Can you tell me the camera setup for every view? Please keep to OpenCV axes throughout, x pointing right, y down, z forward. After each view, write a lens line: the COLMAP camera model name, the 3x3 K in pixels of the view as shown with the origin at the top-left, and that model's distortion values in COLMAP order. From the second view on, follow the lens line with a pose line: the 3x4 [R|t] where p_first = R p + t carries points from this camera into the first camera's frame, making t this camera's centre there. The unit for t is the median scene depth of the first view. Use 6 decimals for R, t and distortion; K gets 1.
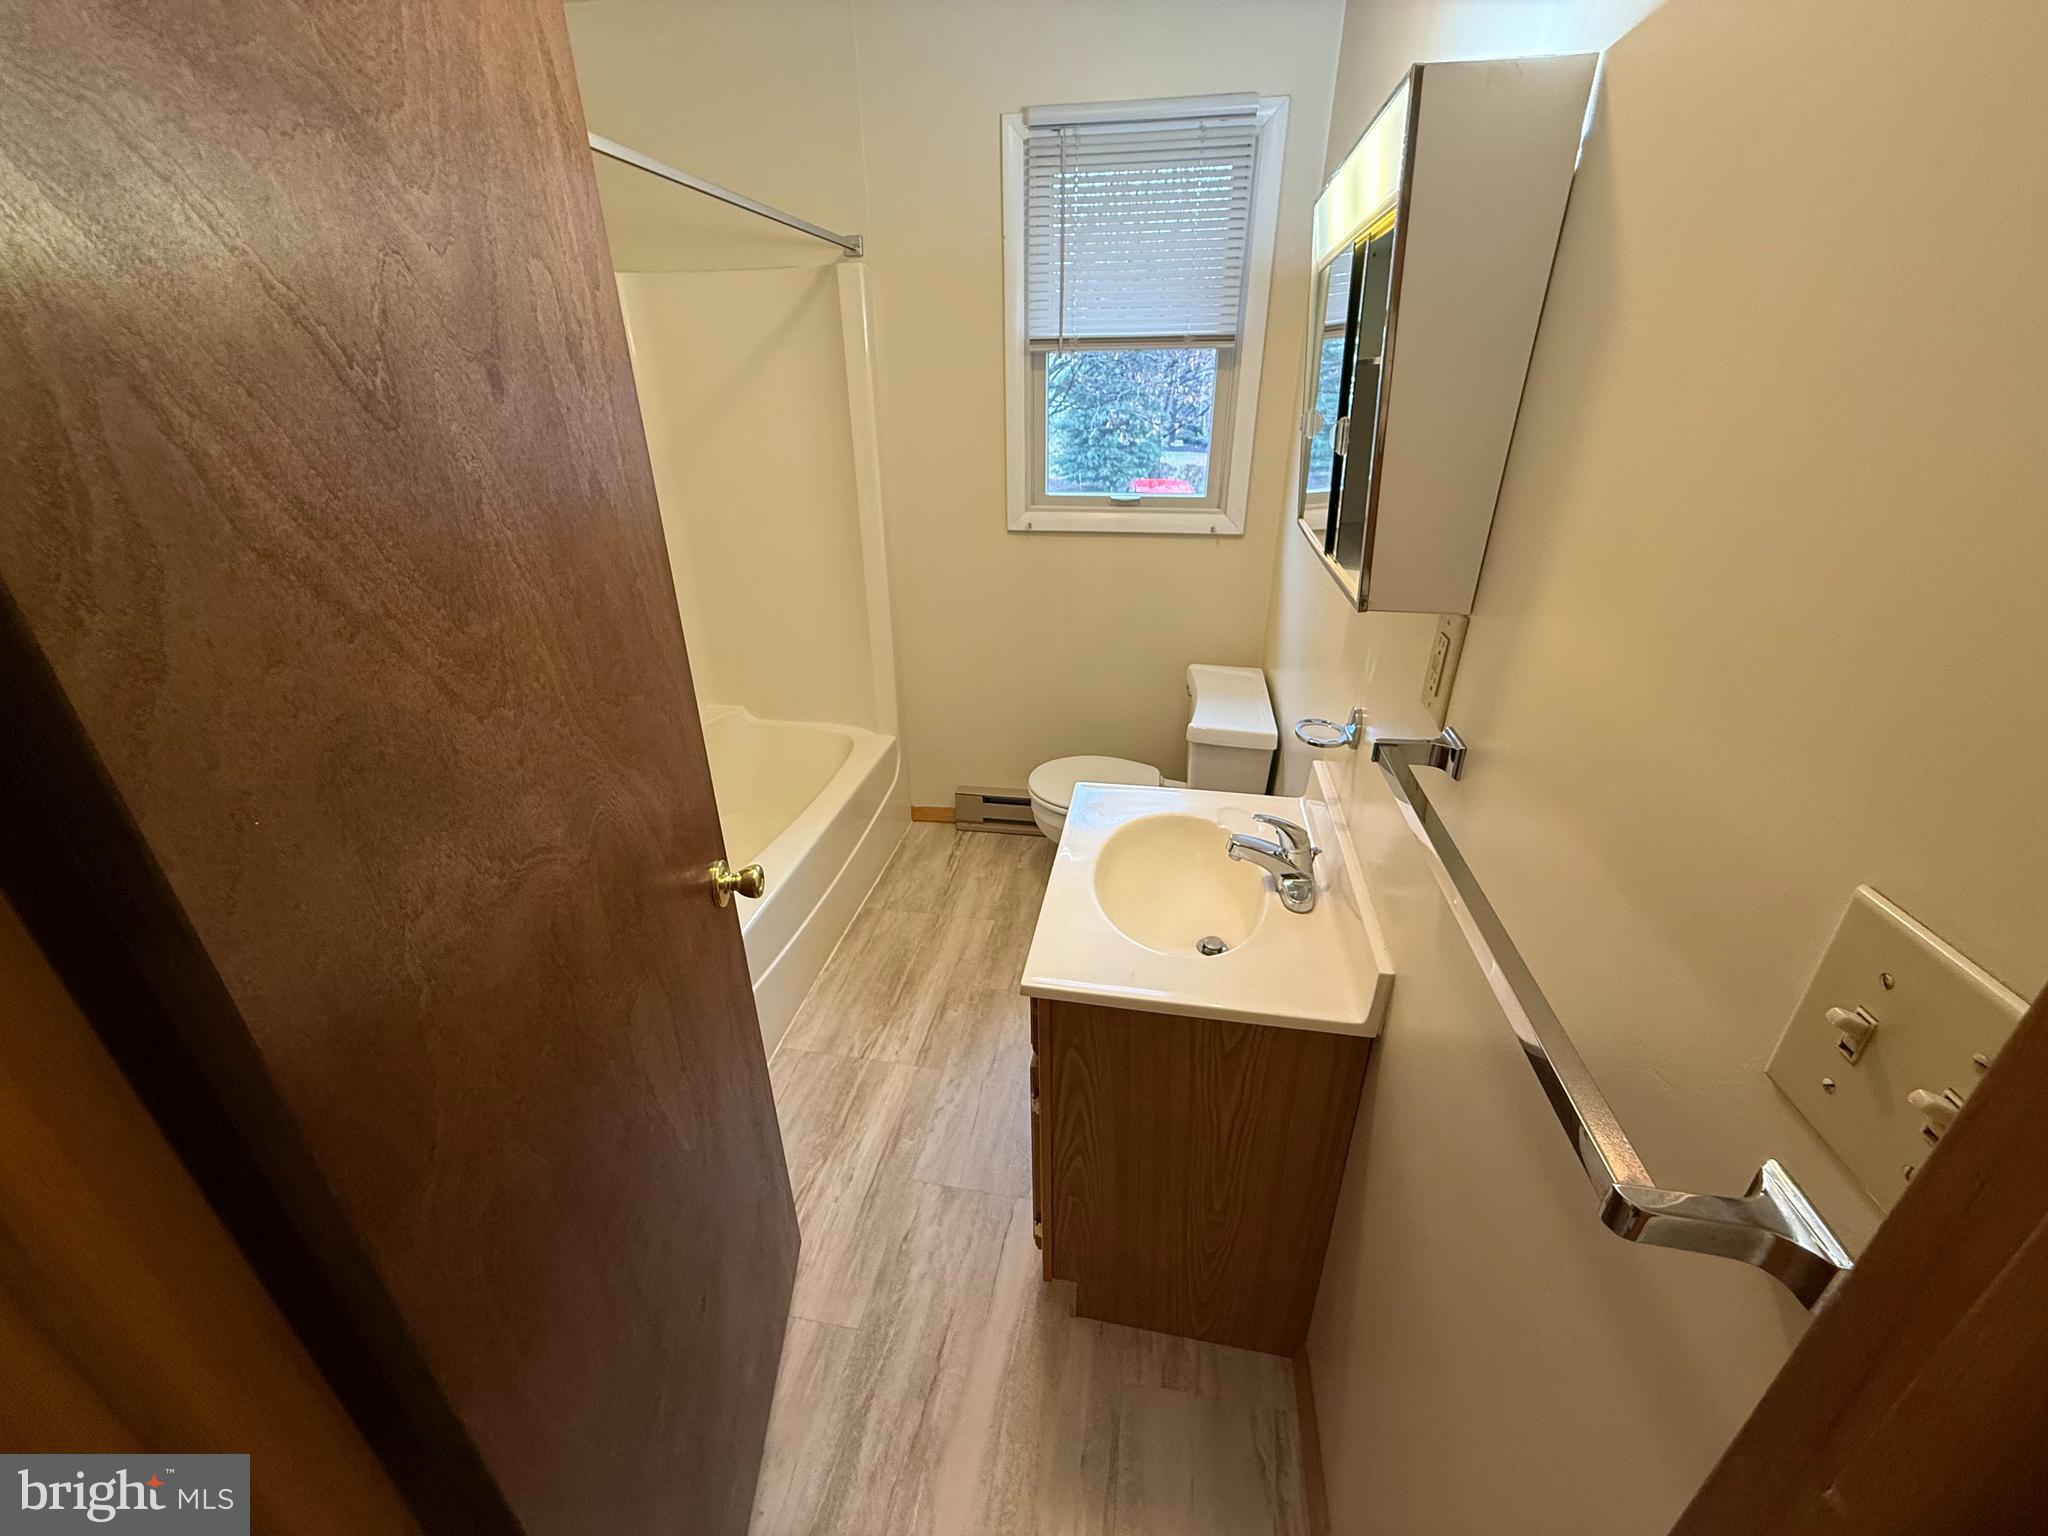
lens RADIAL K [[816.1, 0, 1018.1], [0, 816.1, 769.1], [0, 0, 1]] dist [0.000854, -0.000968]
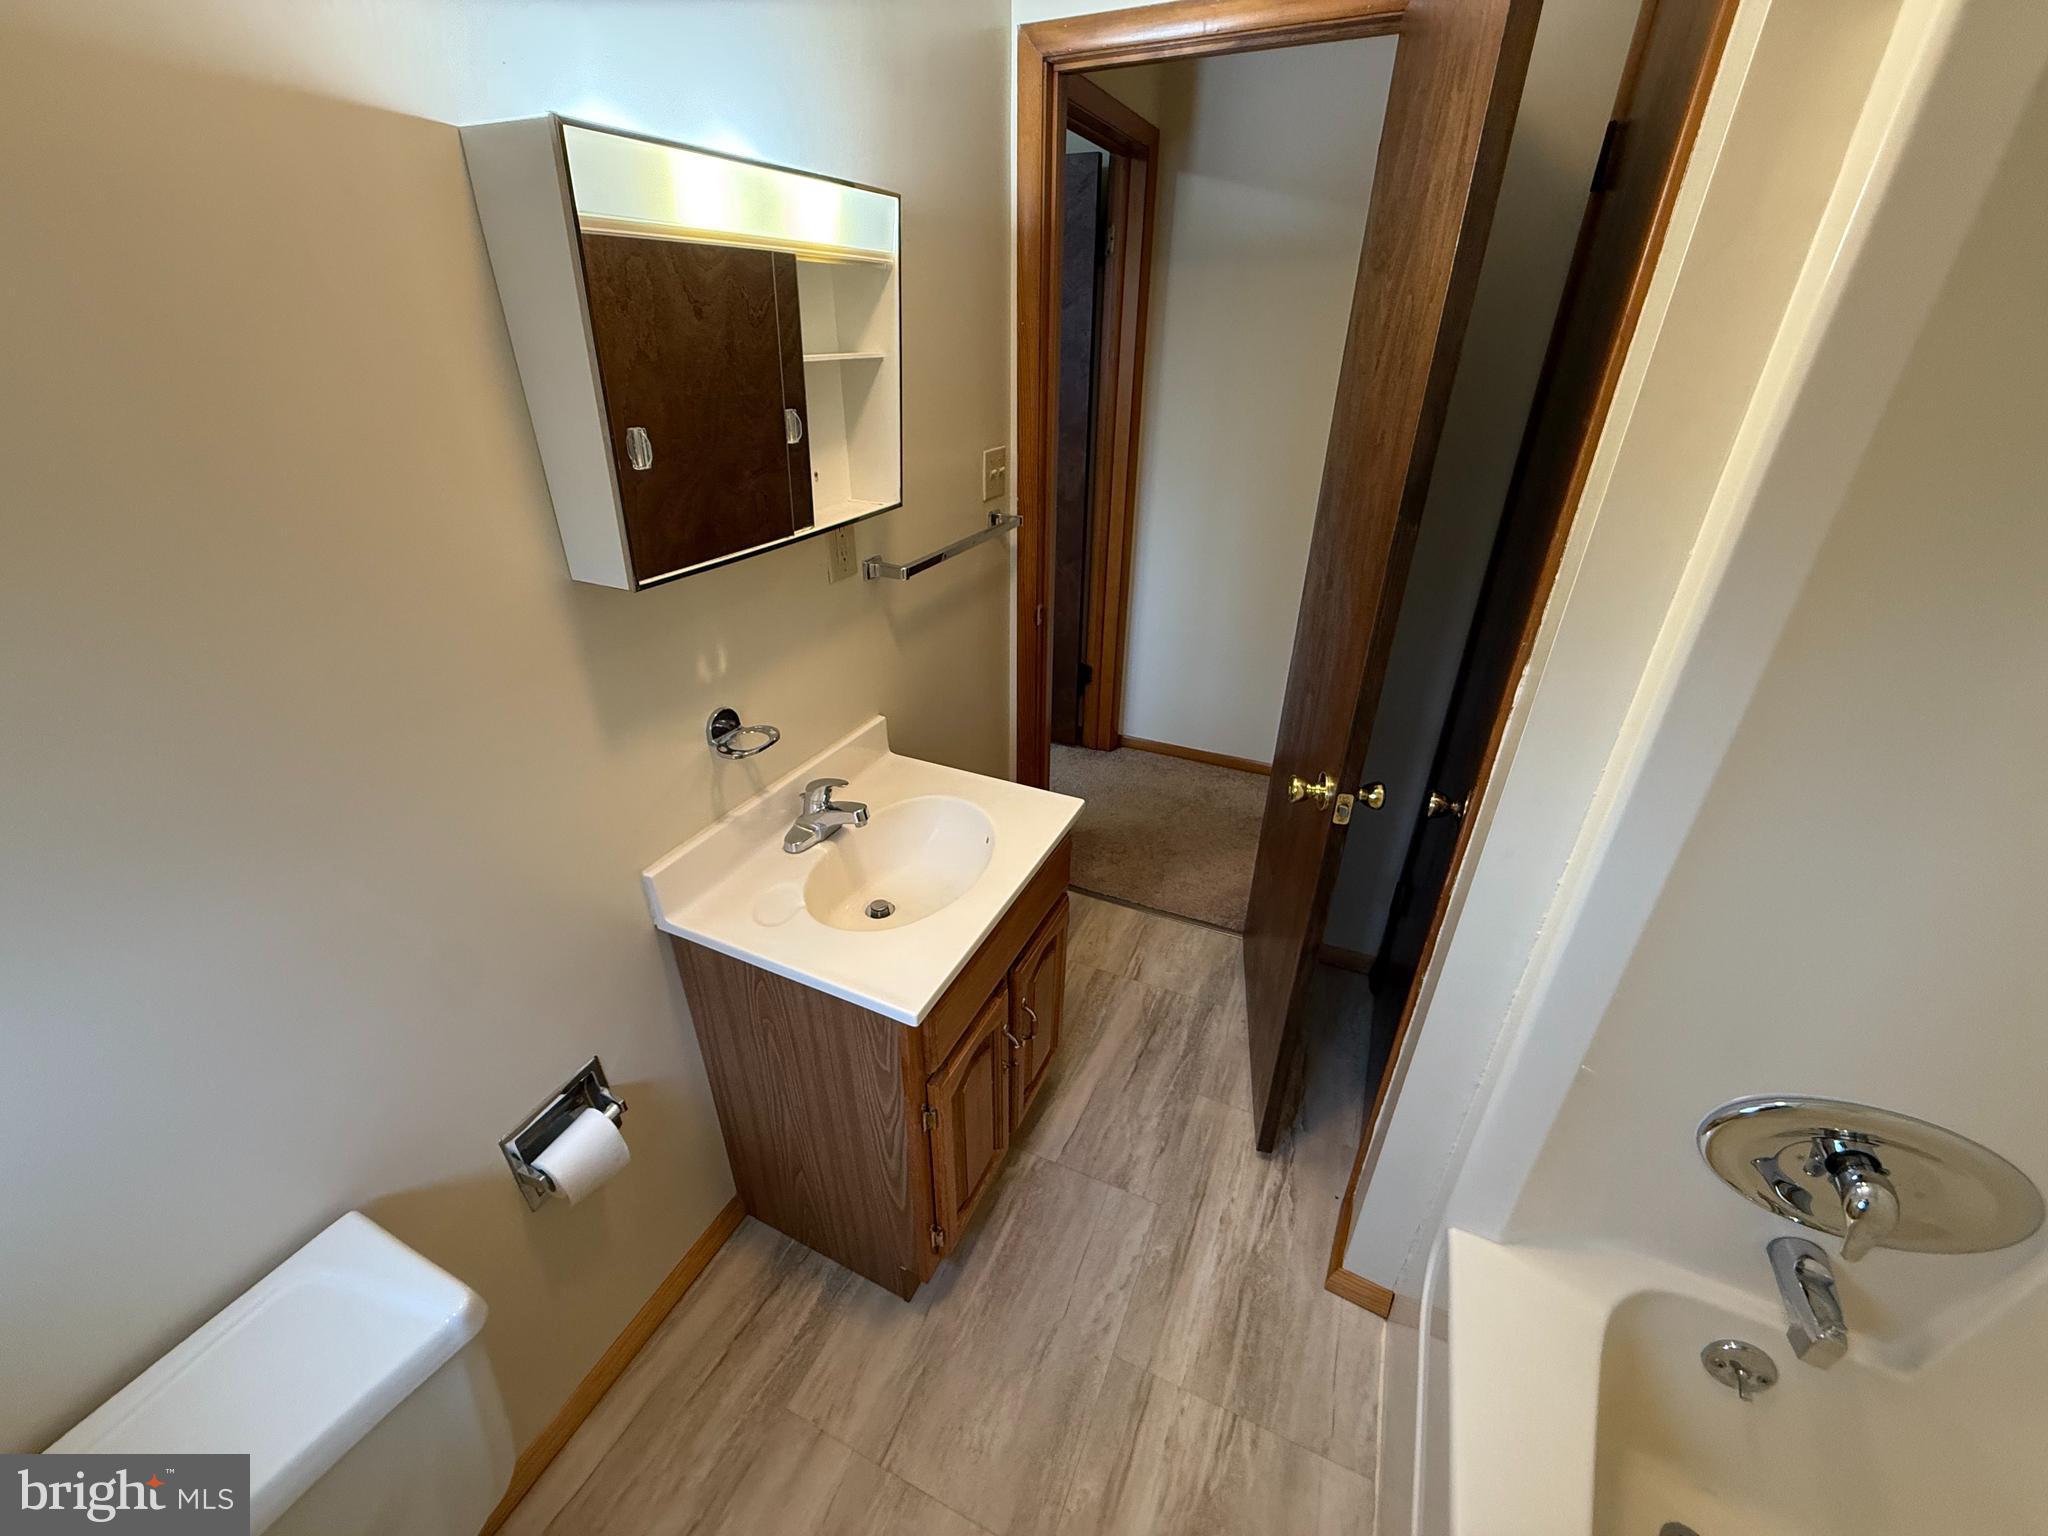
lens RADIAL K [[816.1, 0, 1017.3], [0, 816.1, 767.4], [0, 0, 1]] dist [0.000854, -0.000968]
pose [[-0.967076, -0.117199, 0.225895, -0.091518], [0.114201, 0.593397, 0.796767, -0.430470], [-0.227426, 0.796332, -0.560476, 0.840258]]
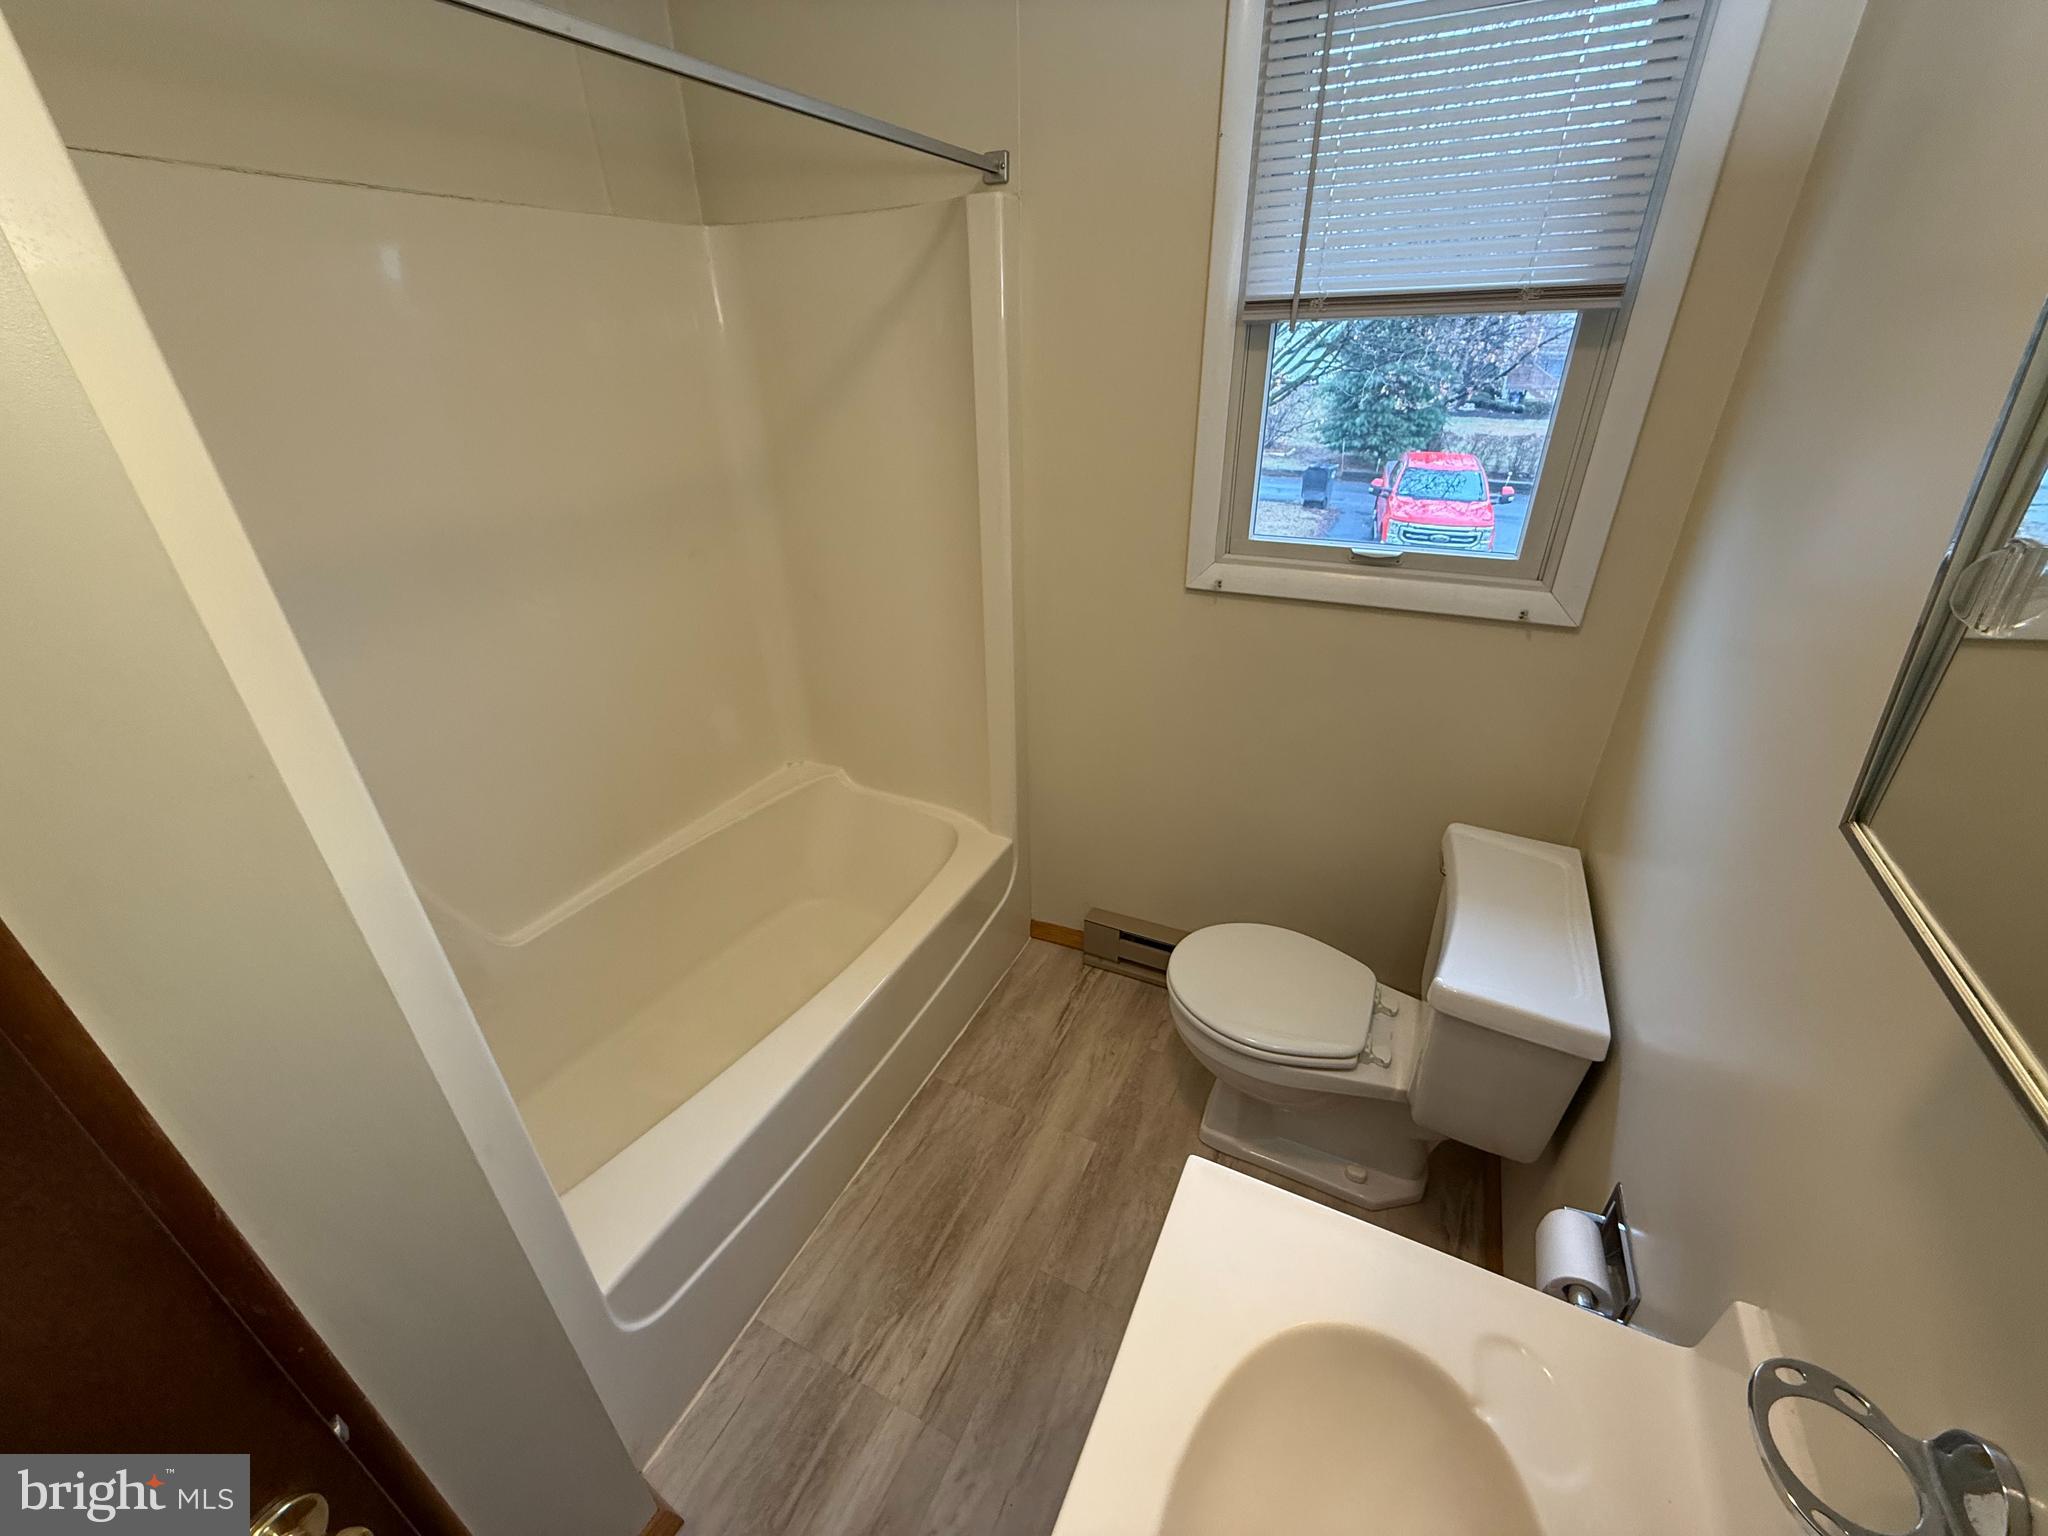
lens RADIAL K [[816.1, 0, 1018.7], [0, 816.1, 771.1], [0, 0, 1]] dist [0.000854, -0.000968]
pose [[0.959584, 0.120775, -0.254189, 0.048733], [-0.109500, 0.992287, 0.058101, -0.178011], [0.259245, -0.027919, 0.965408, 0.324628]]
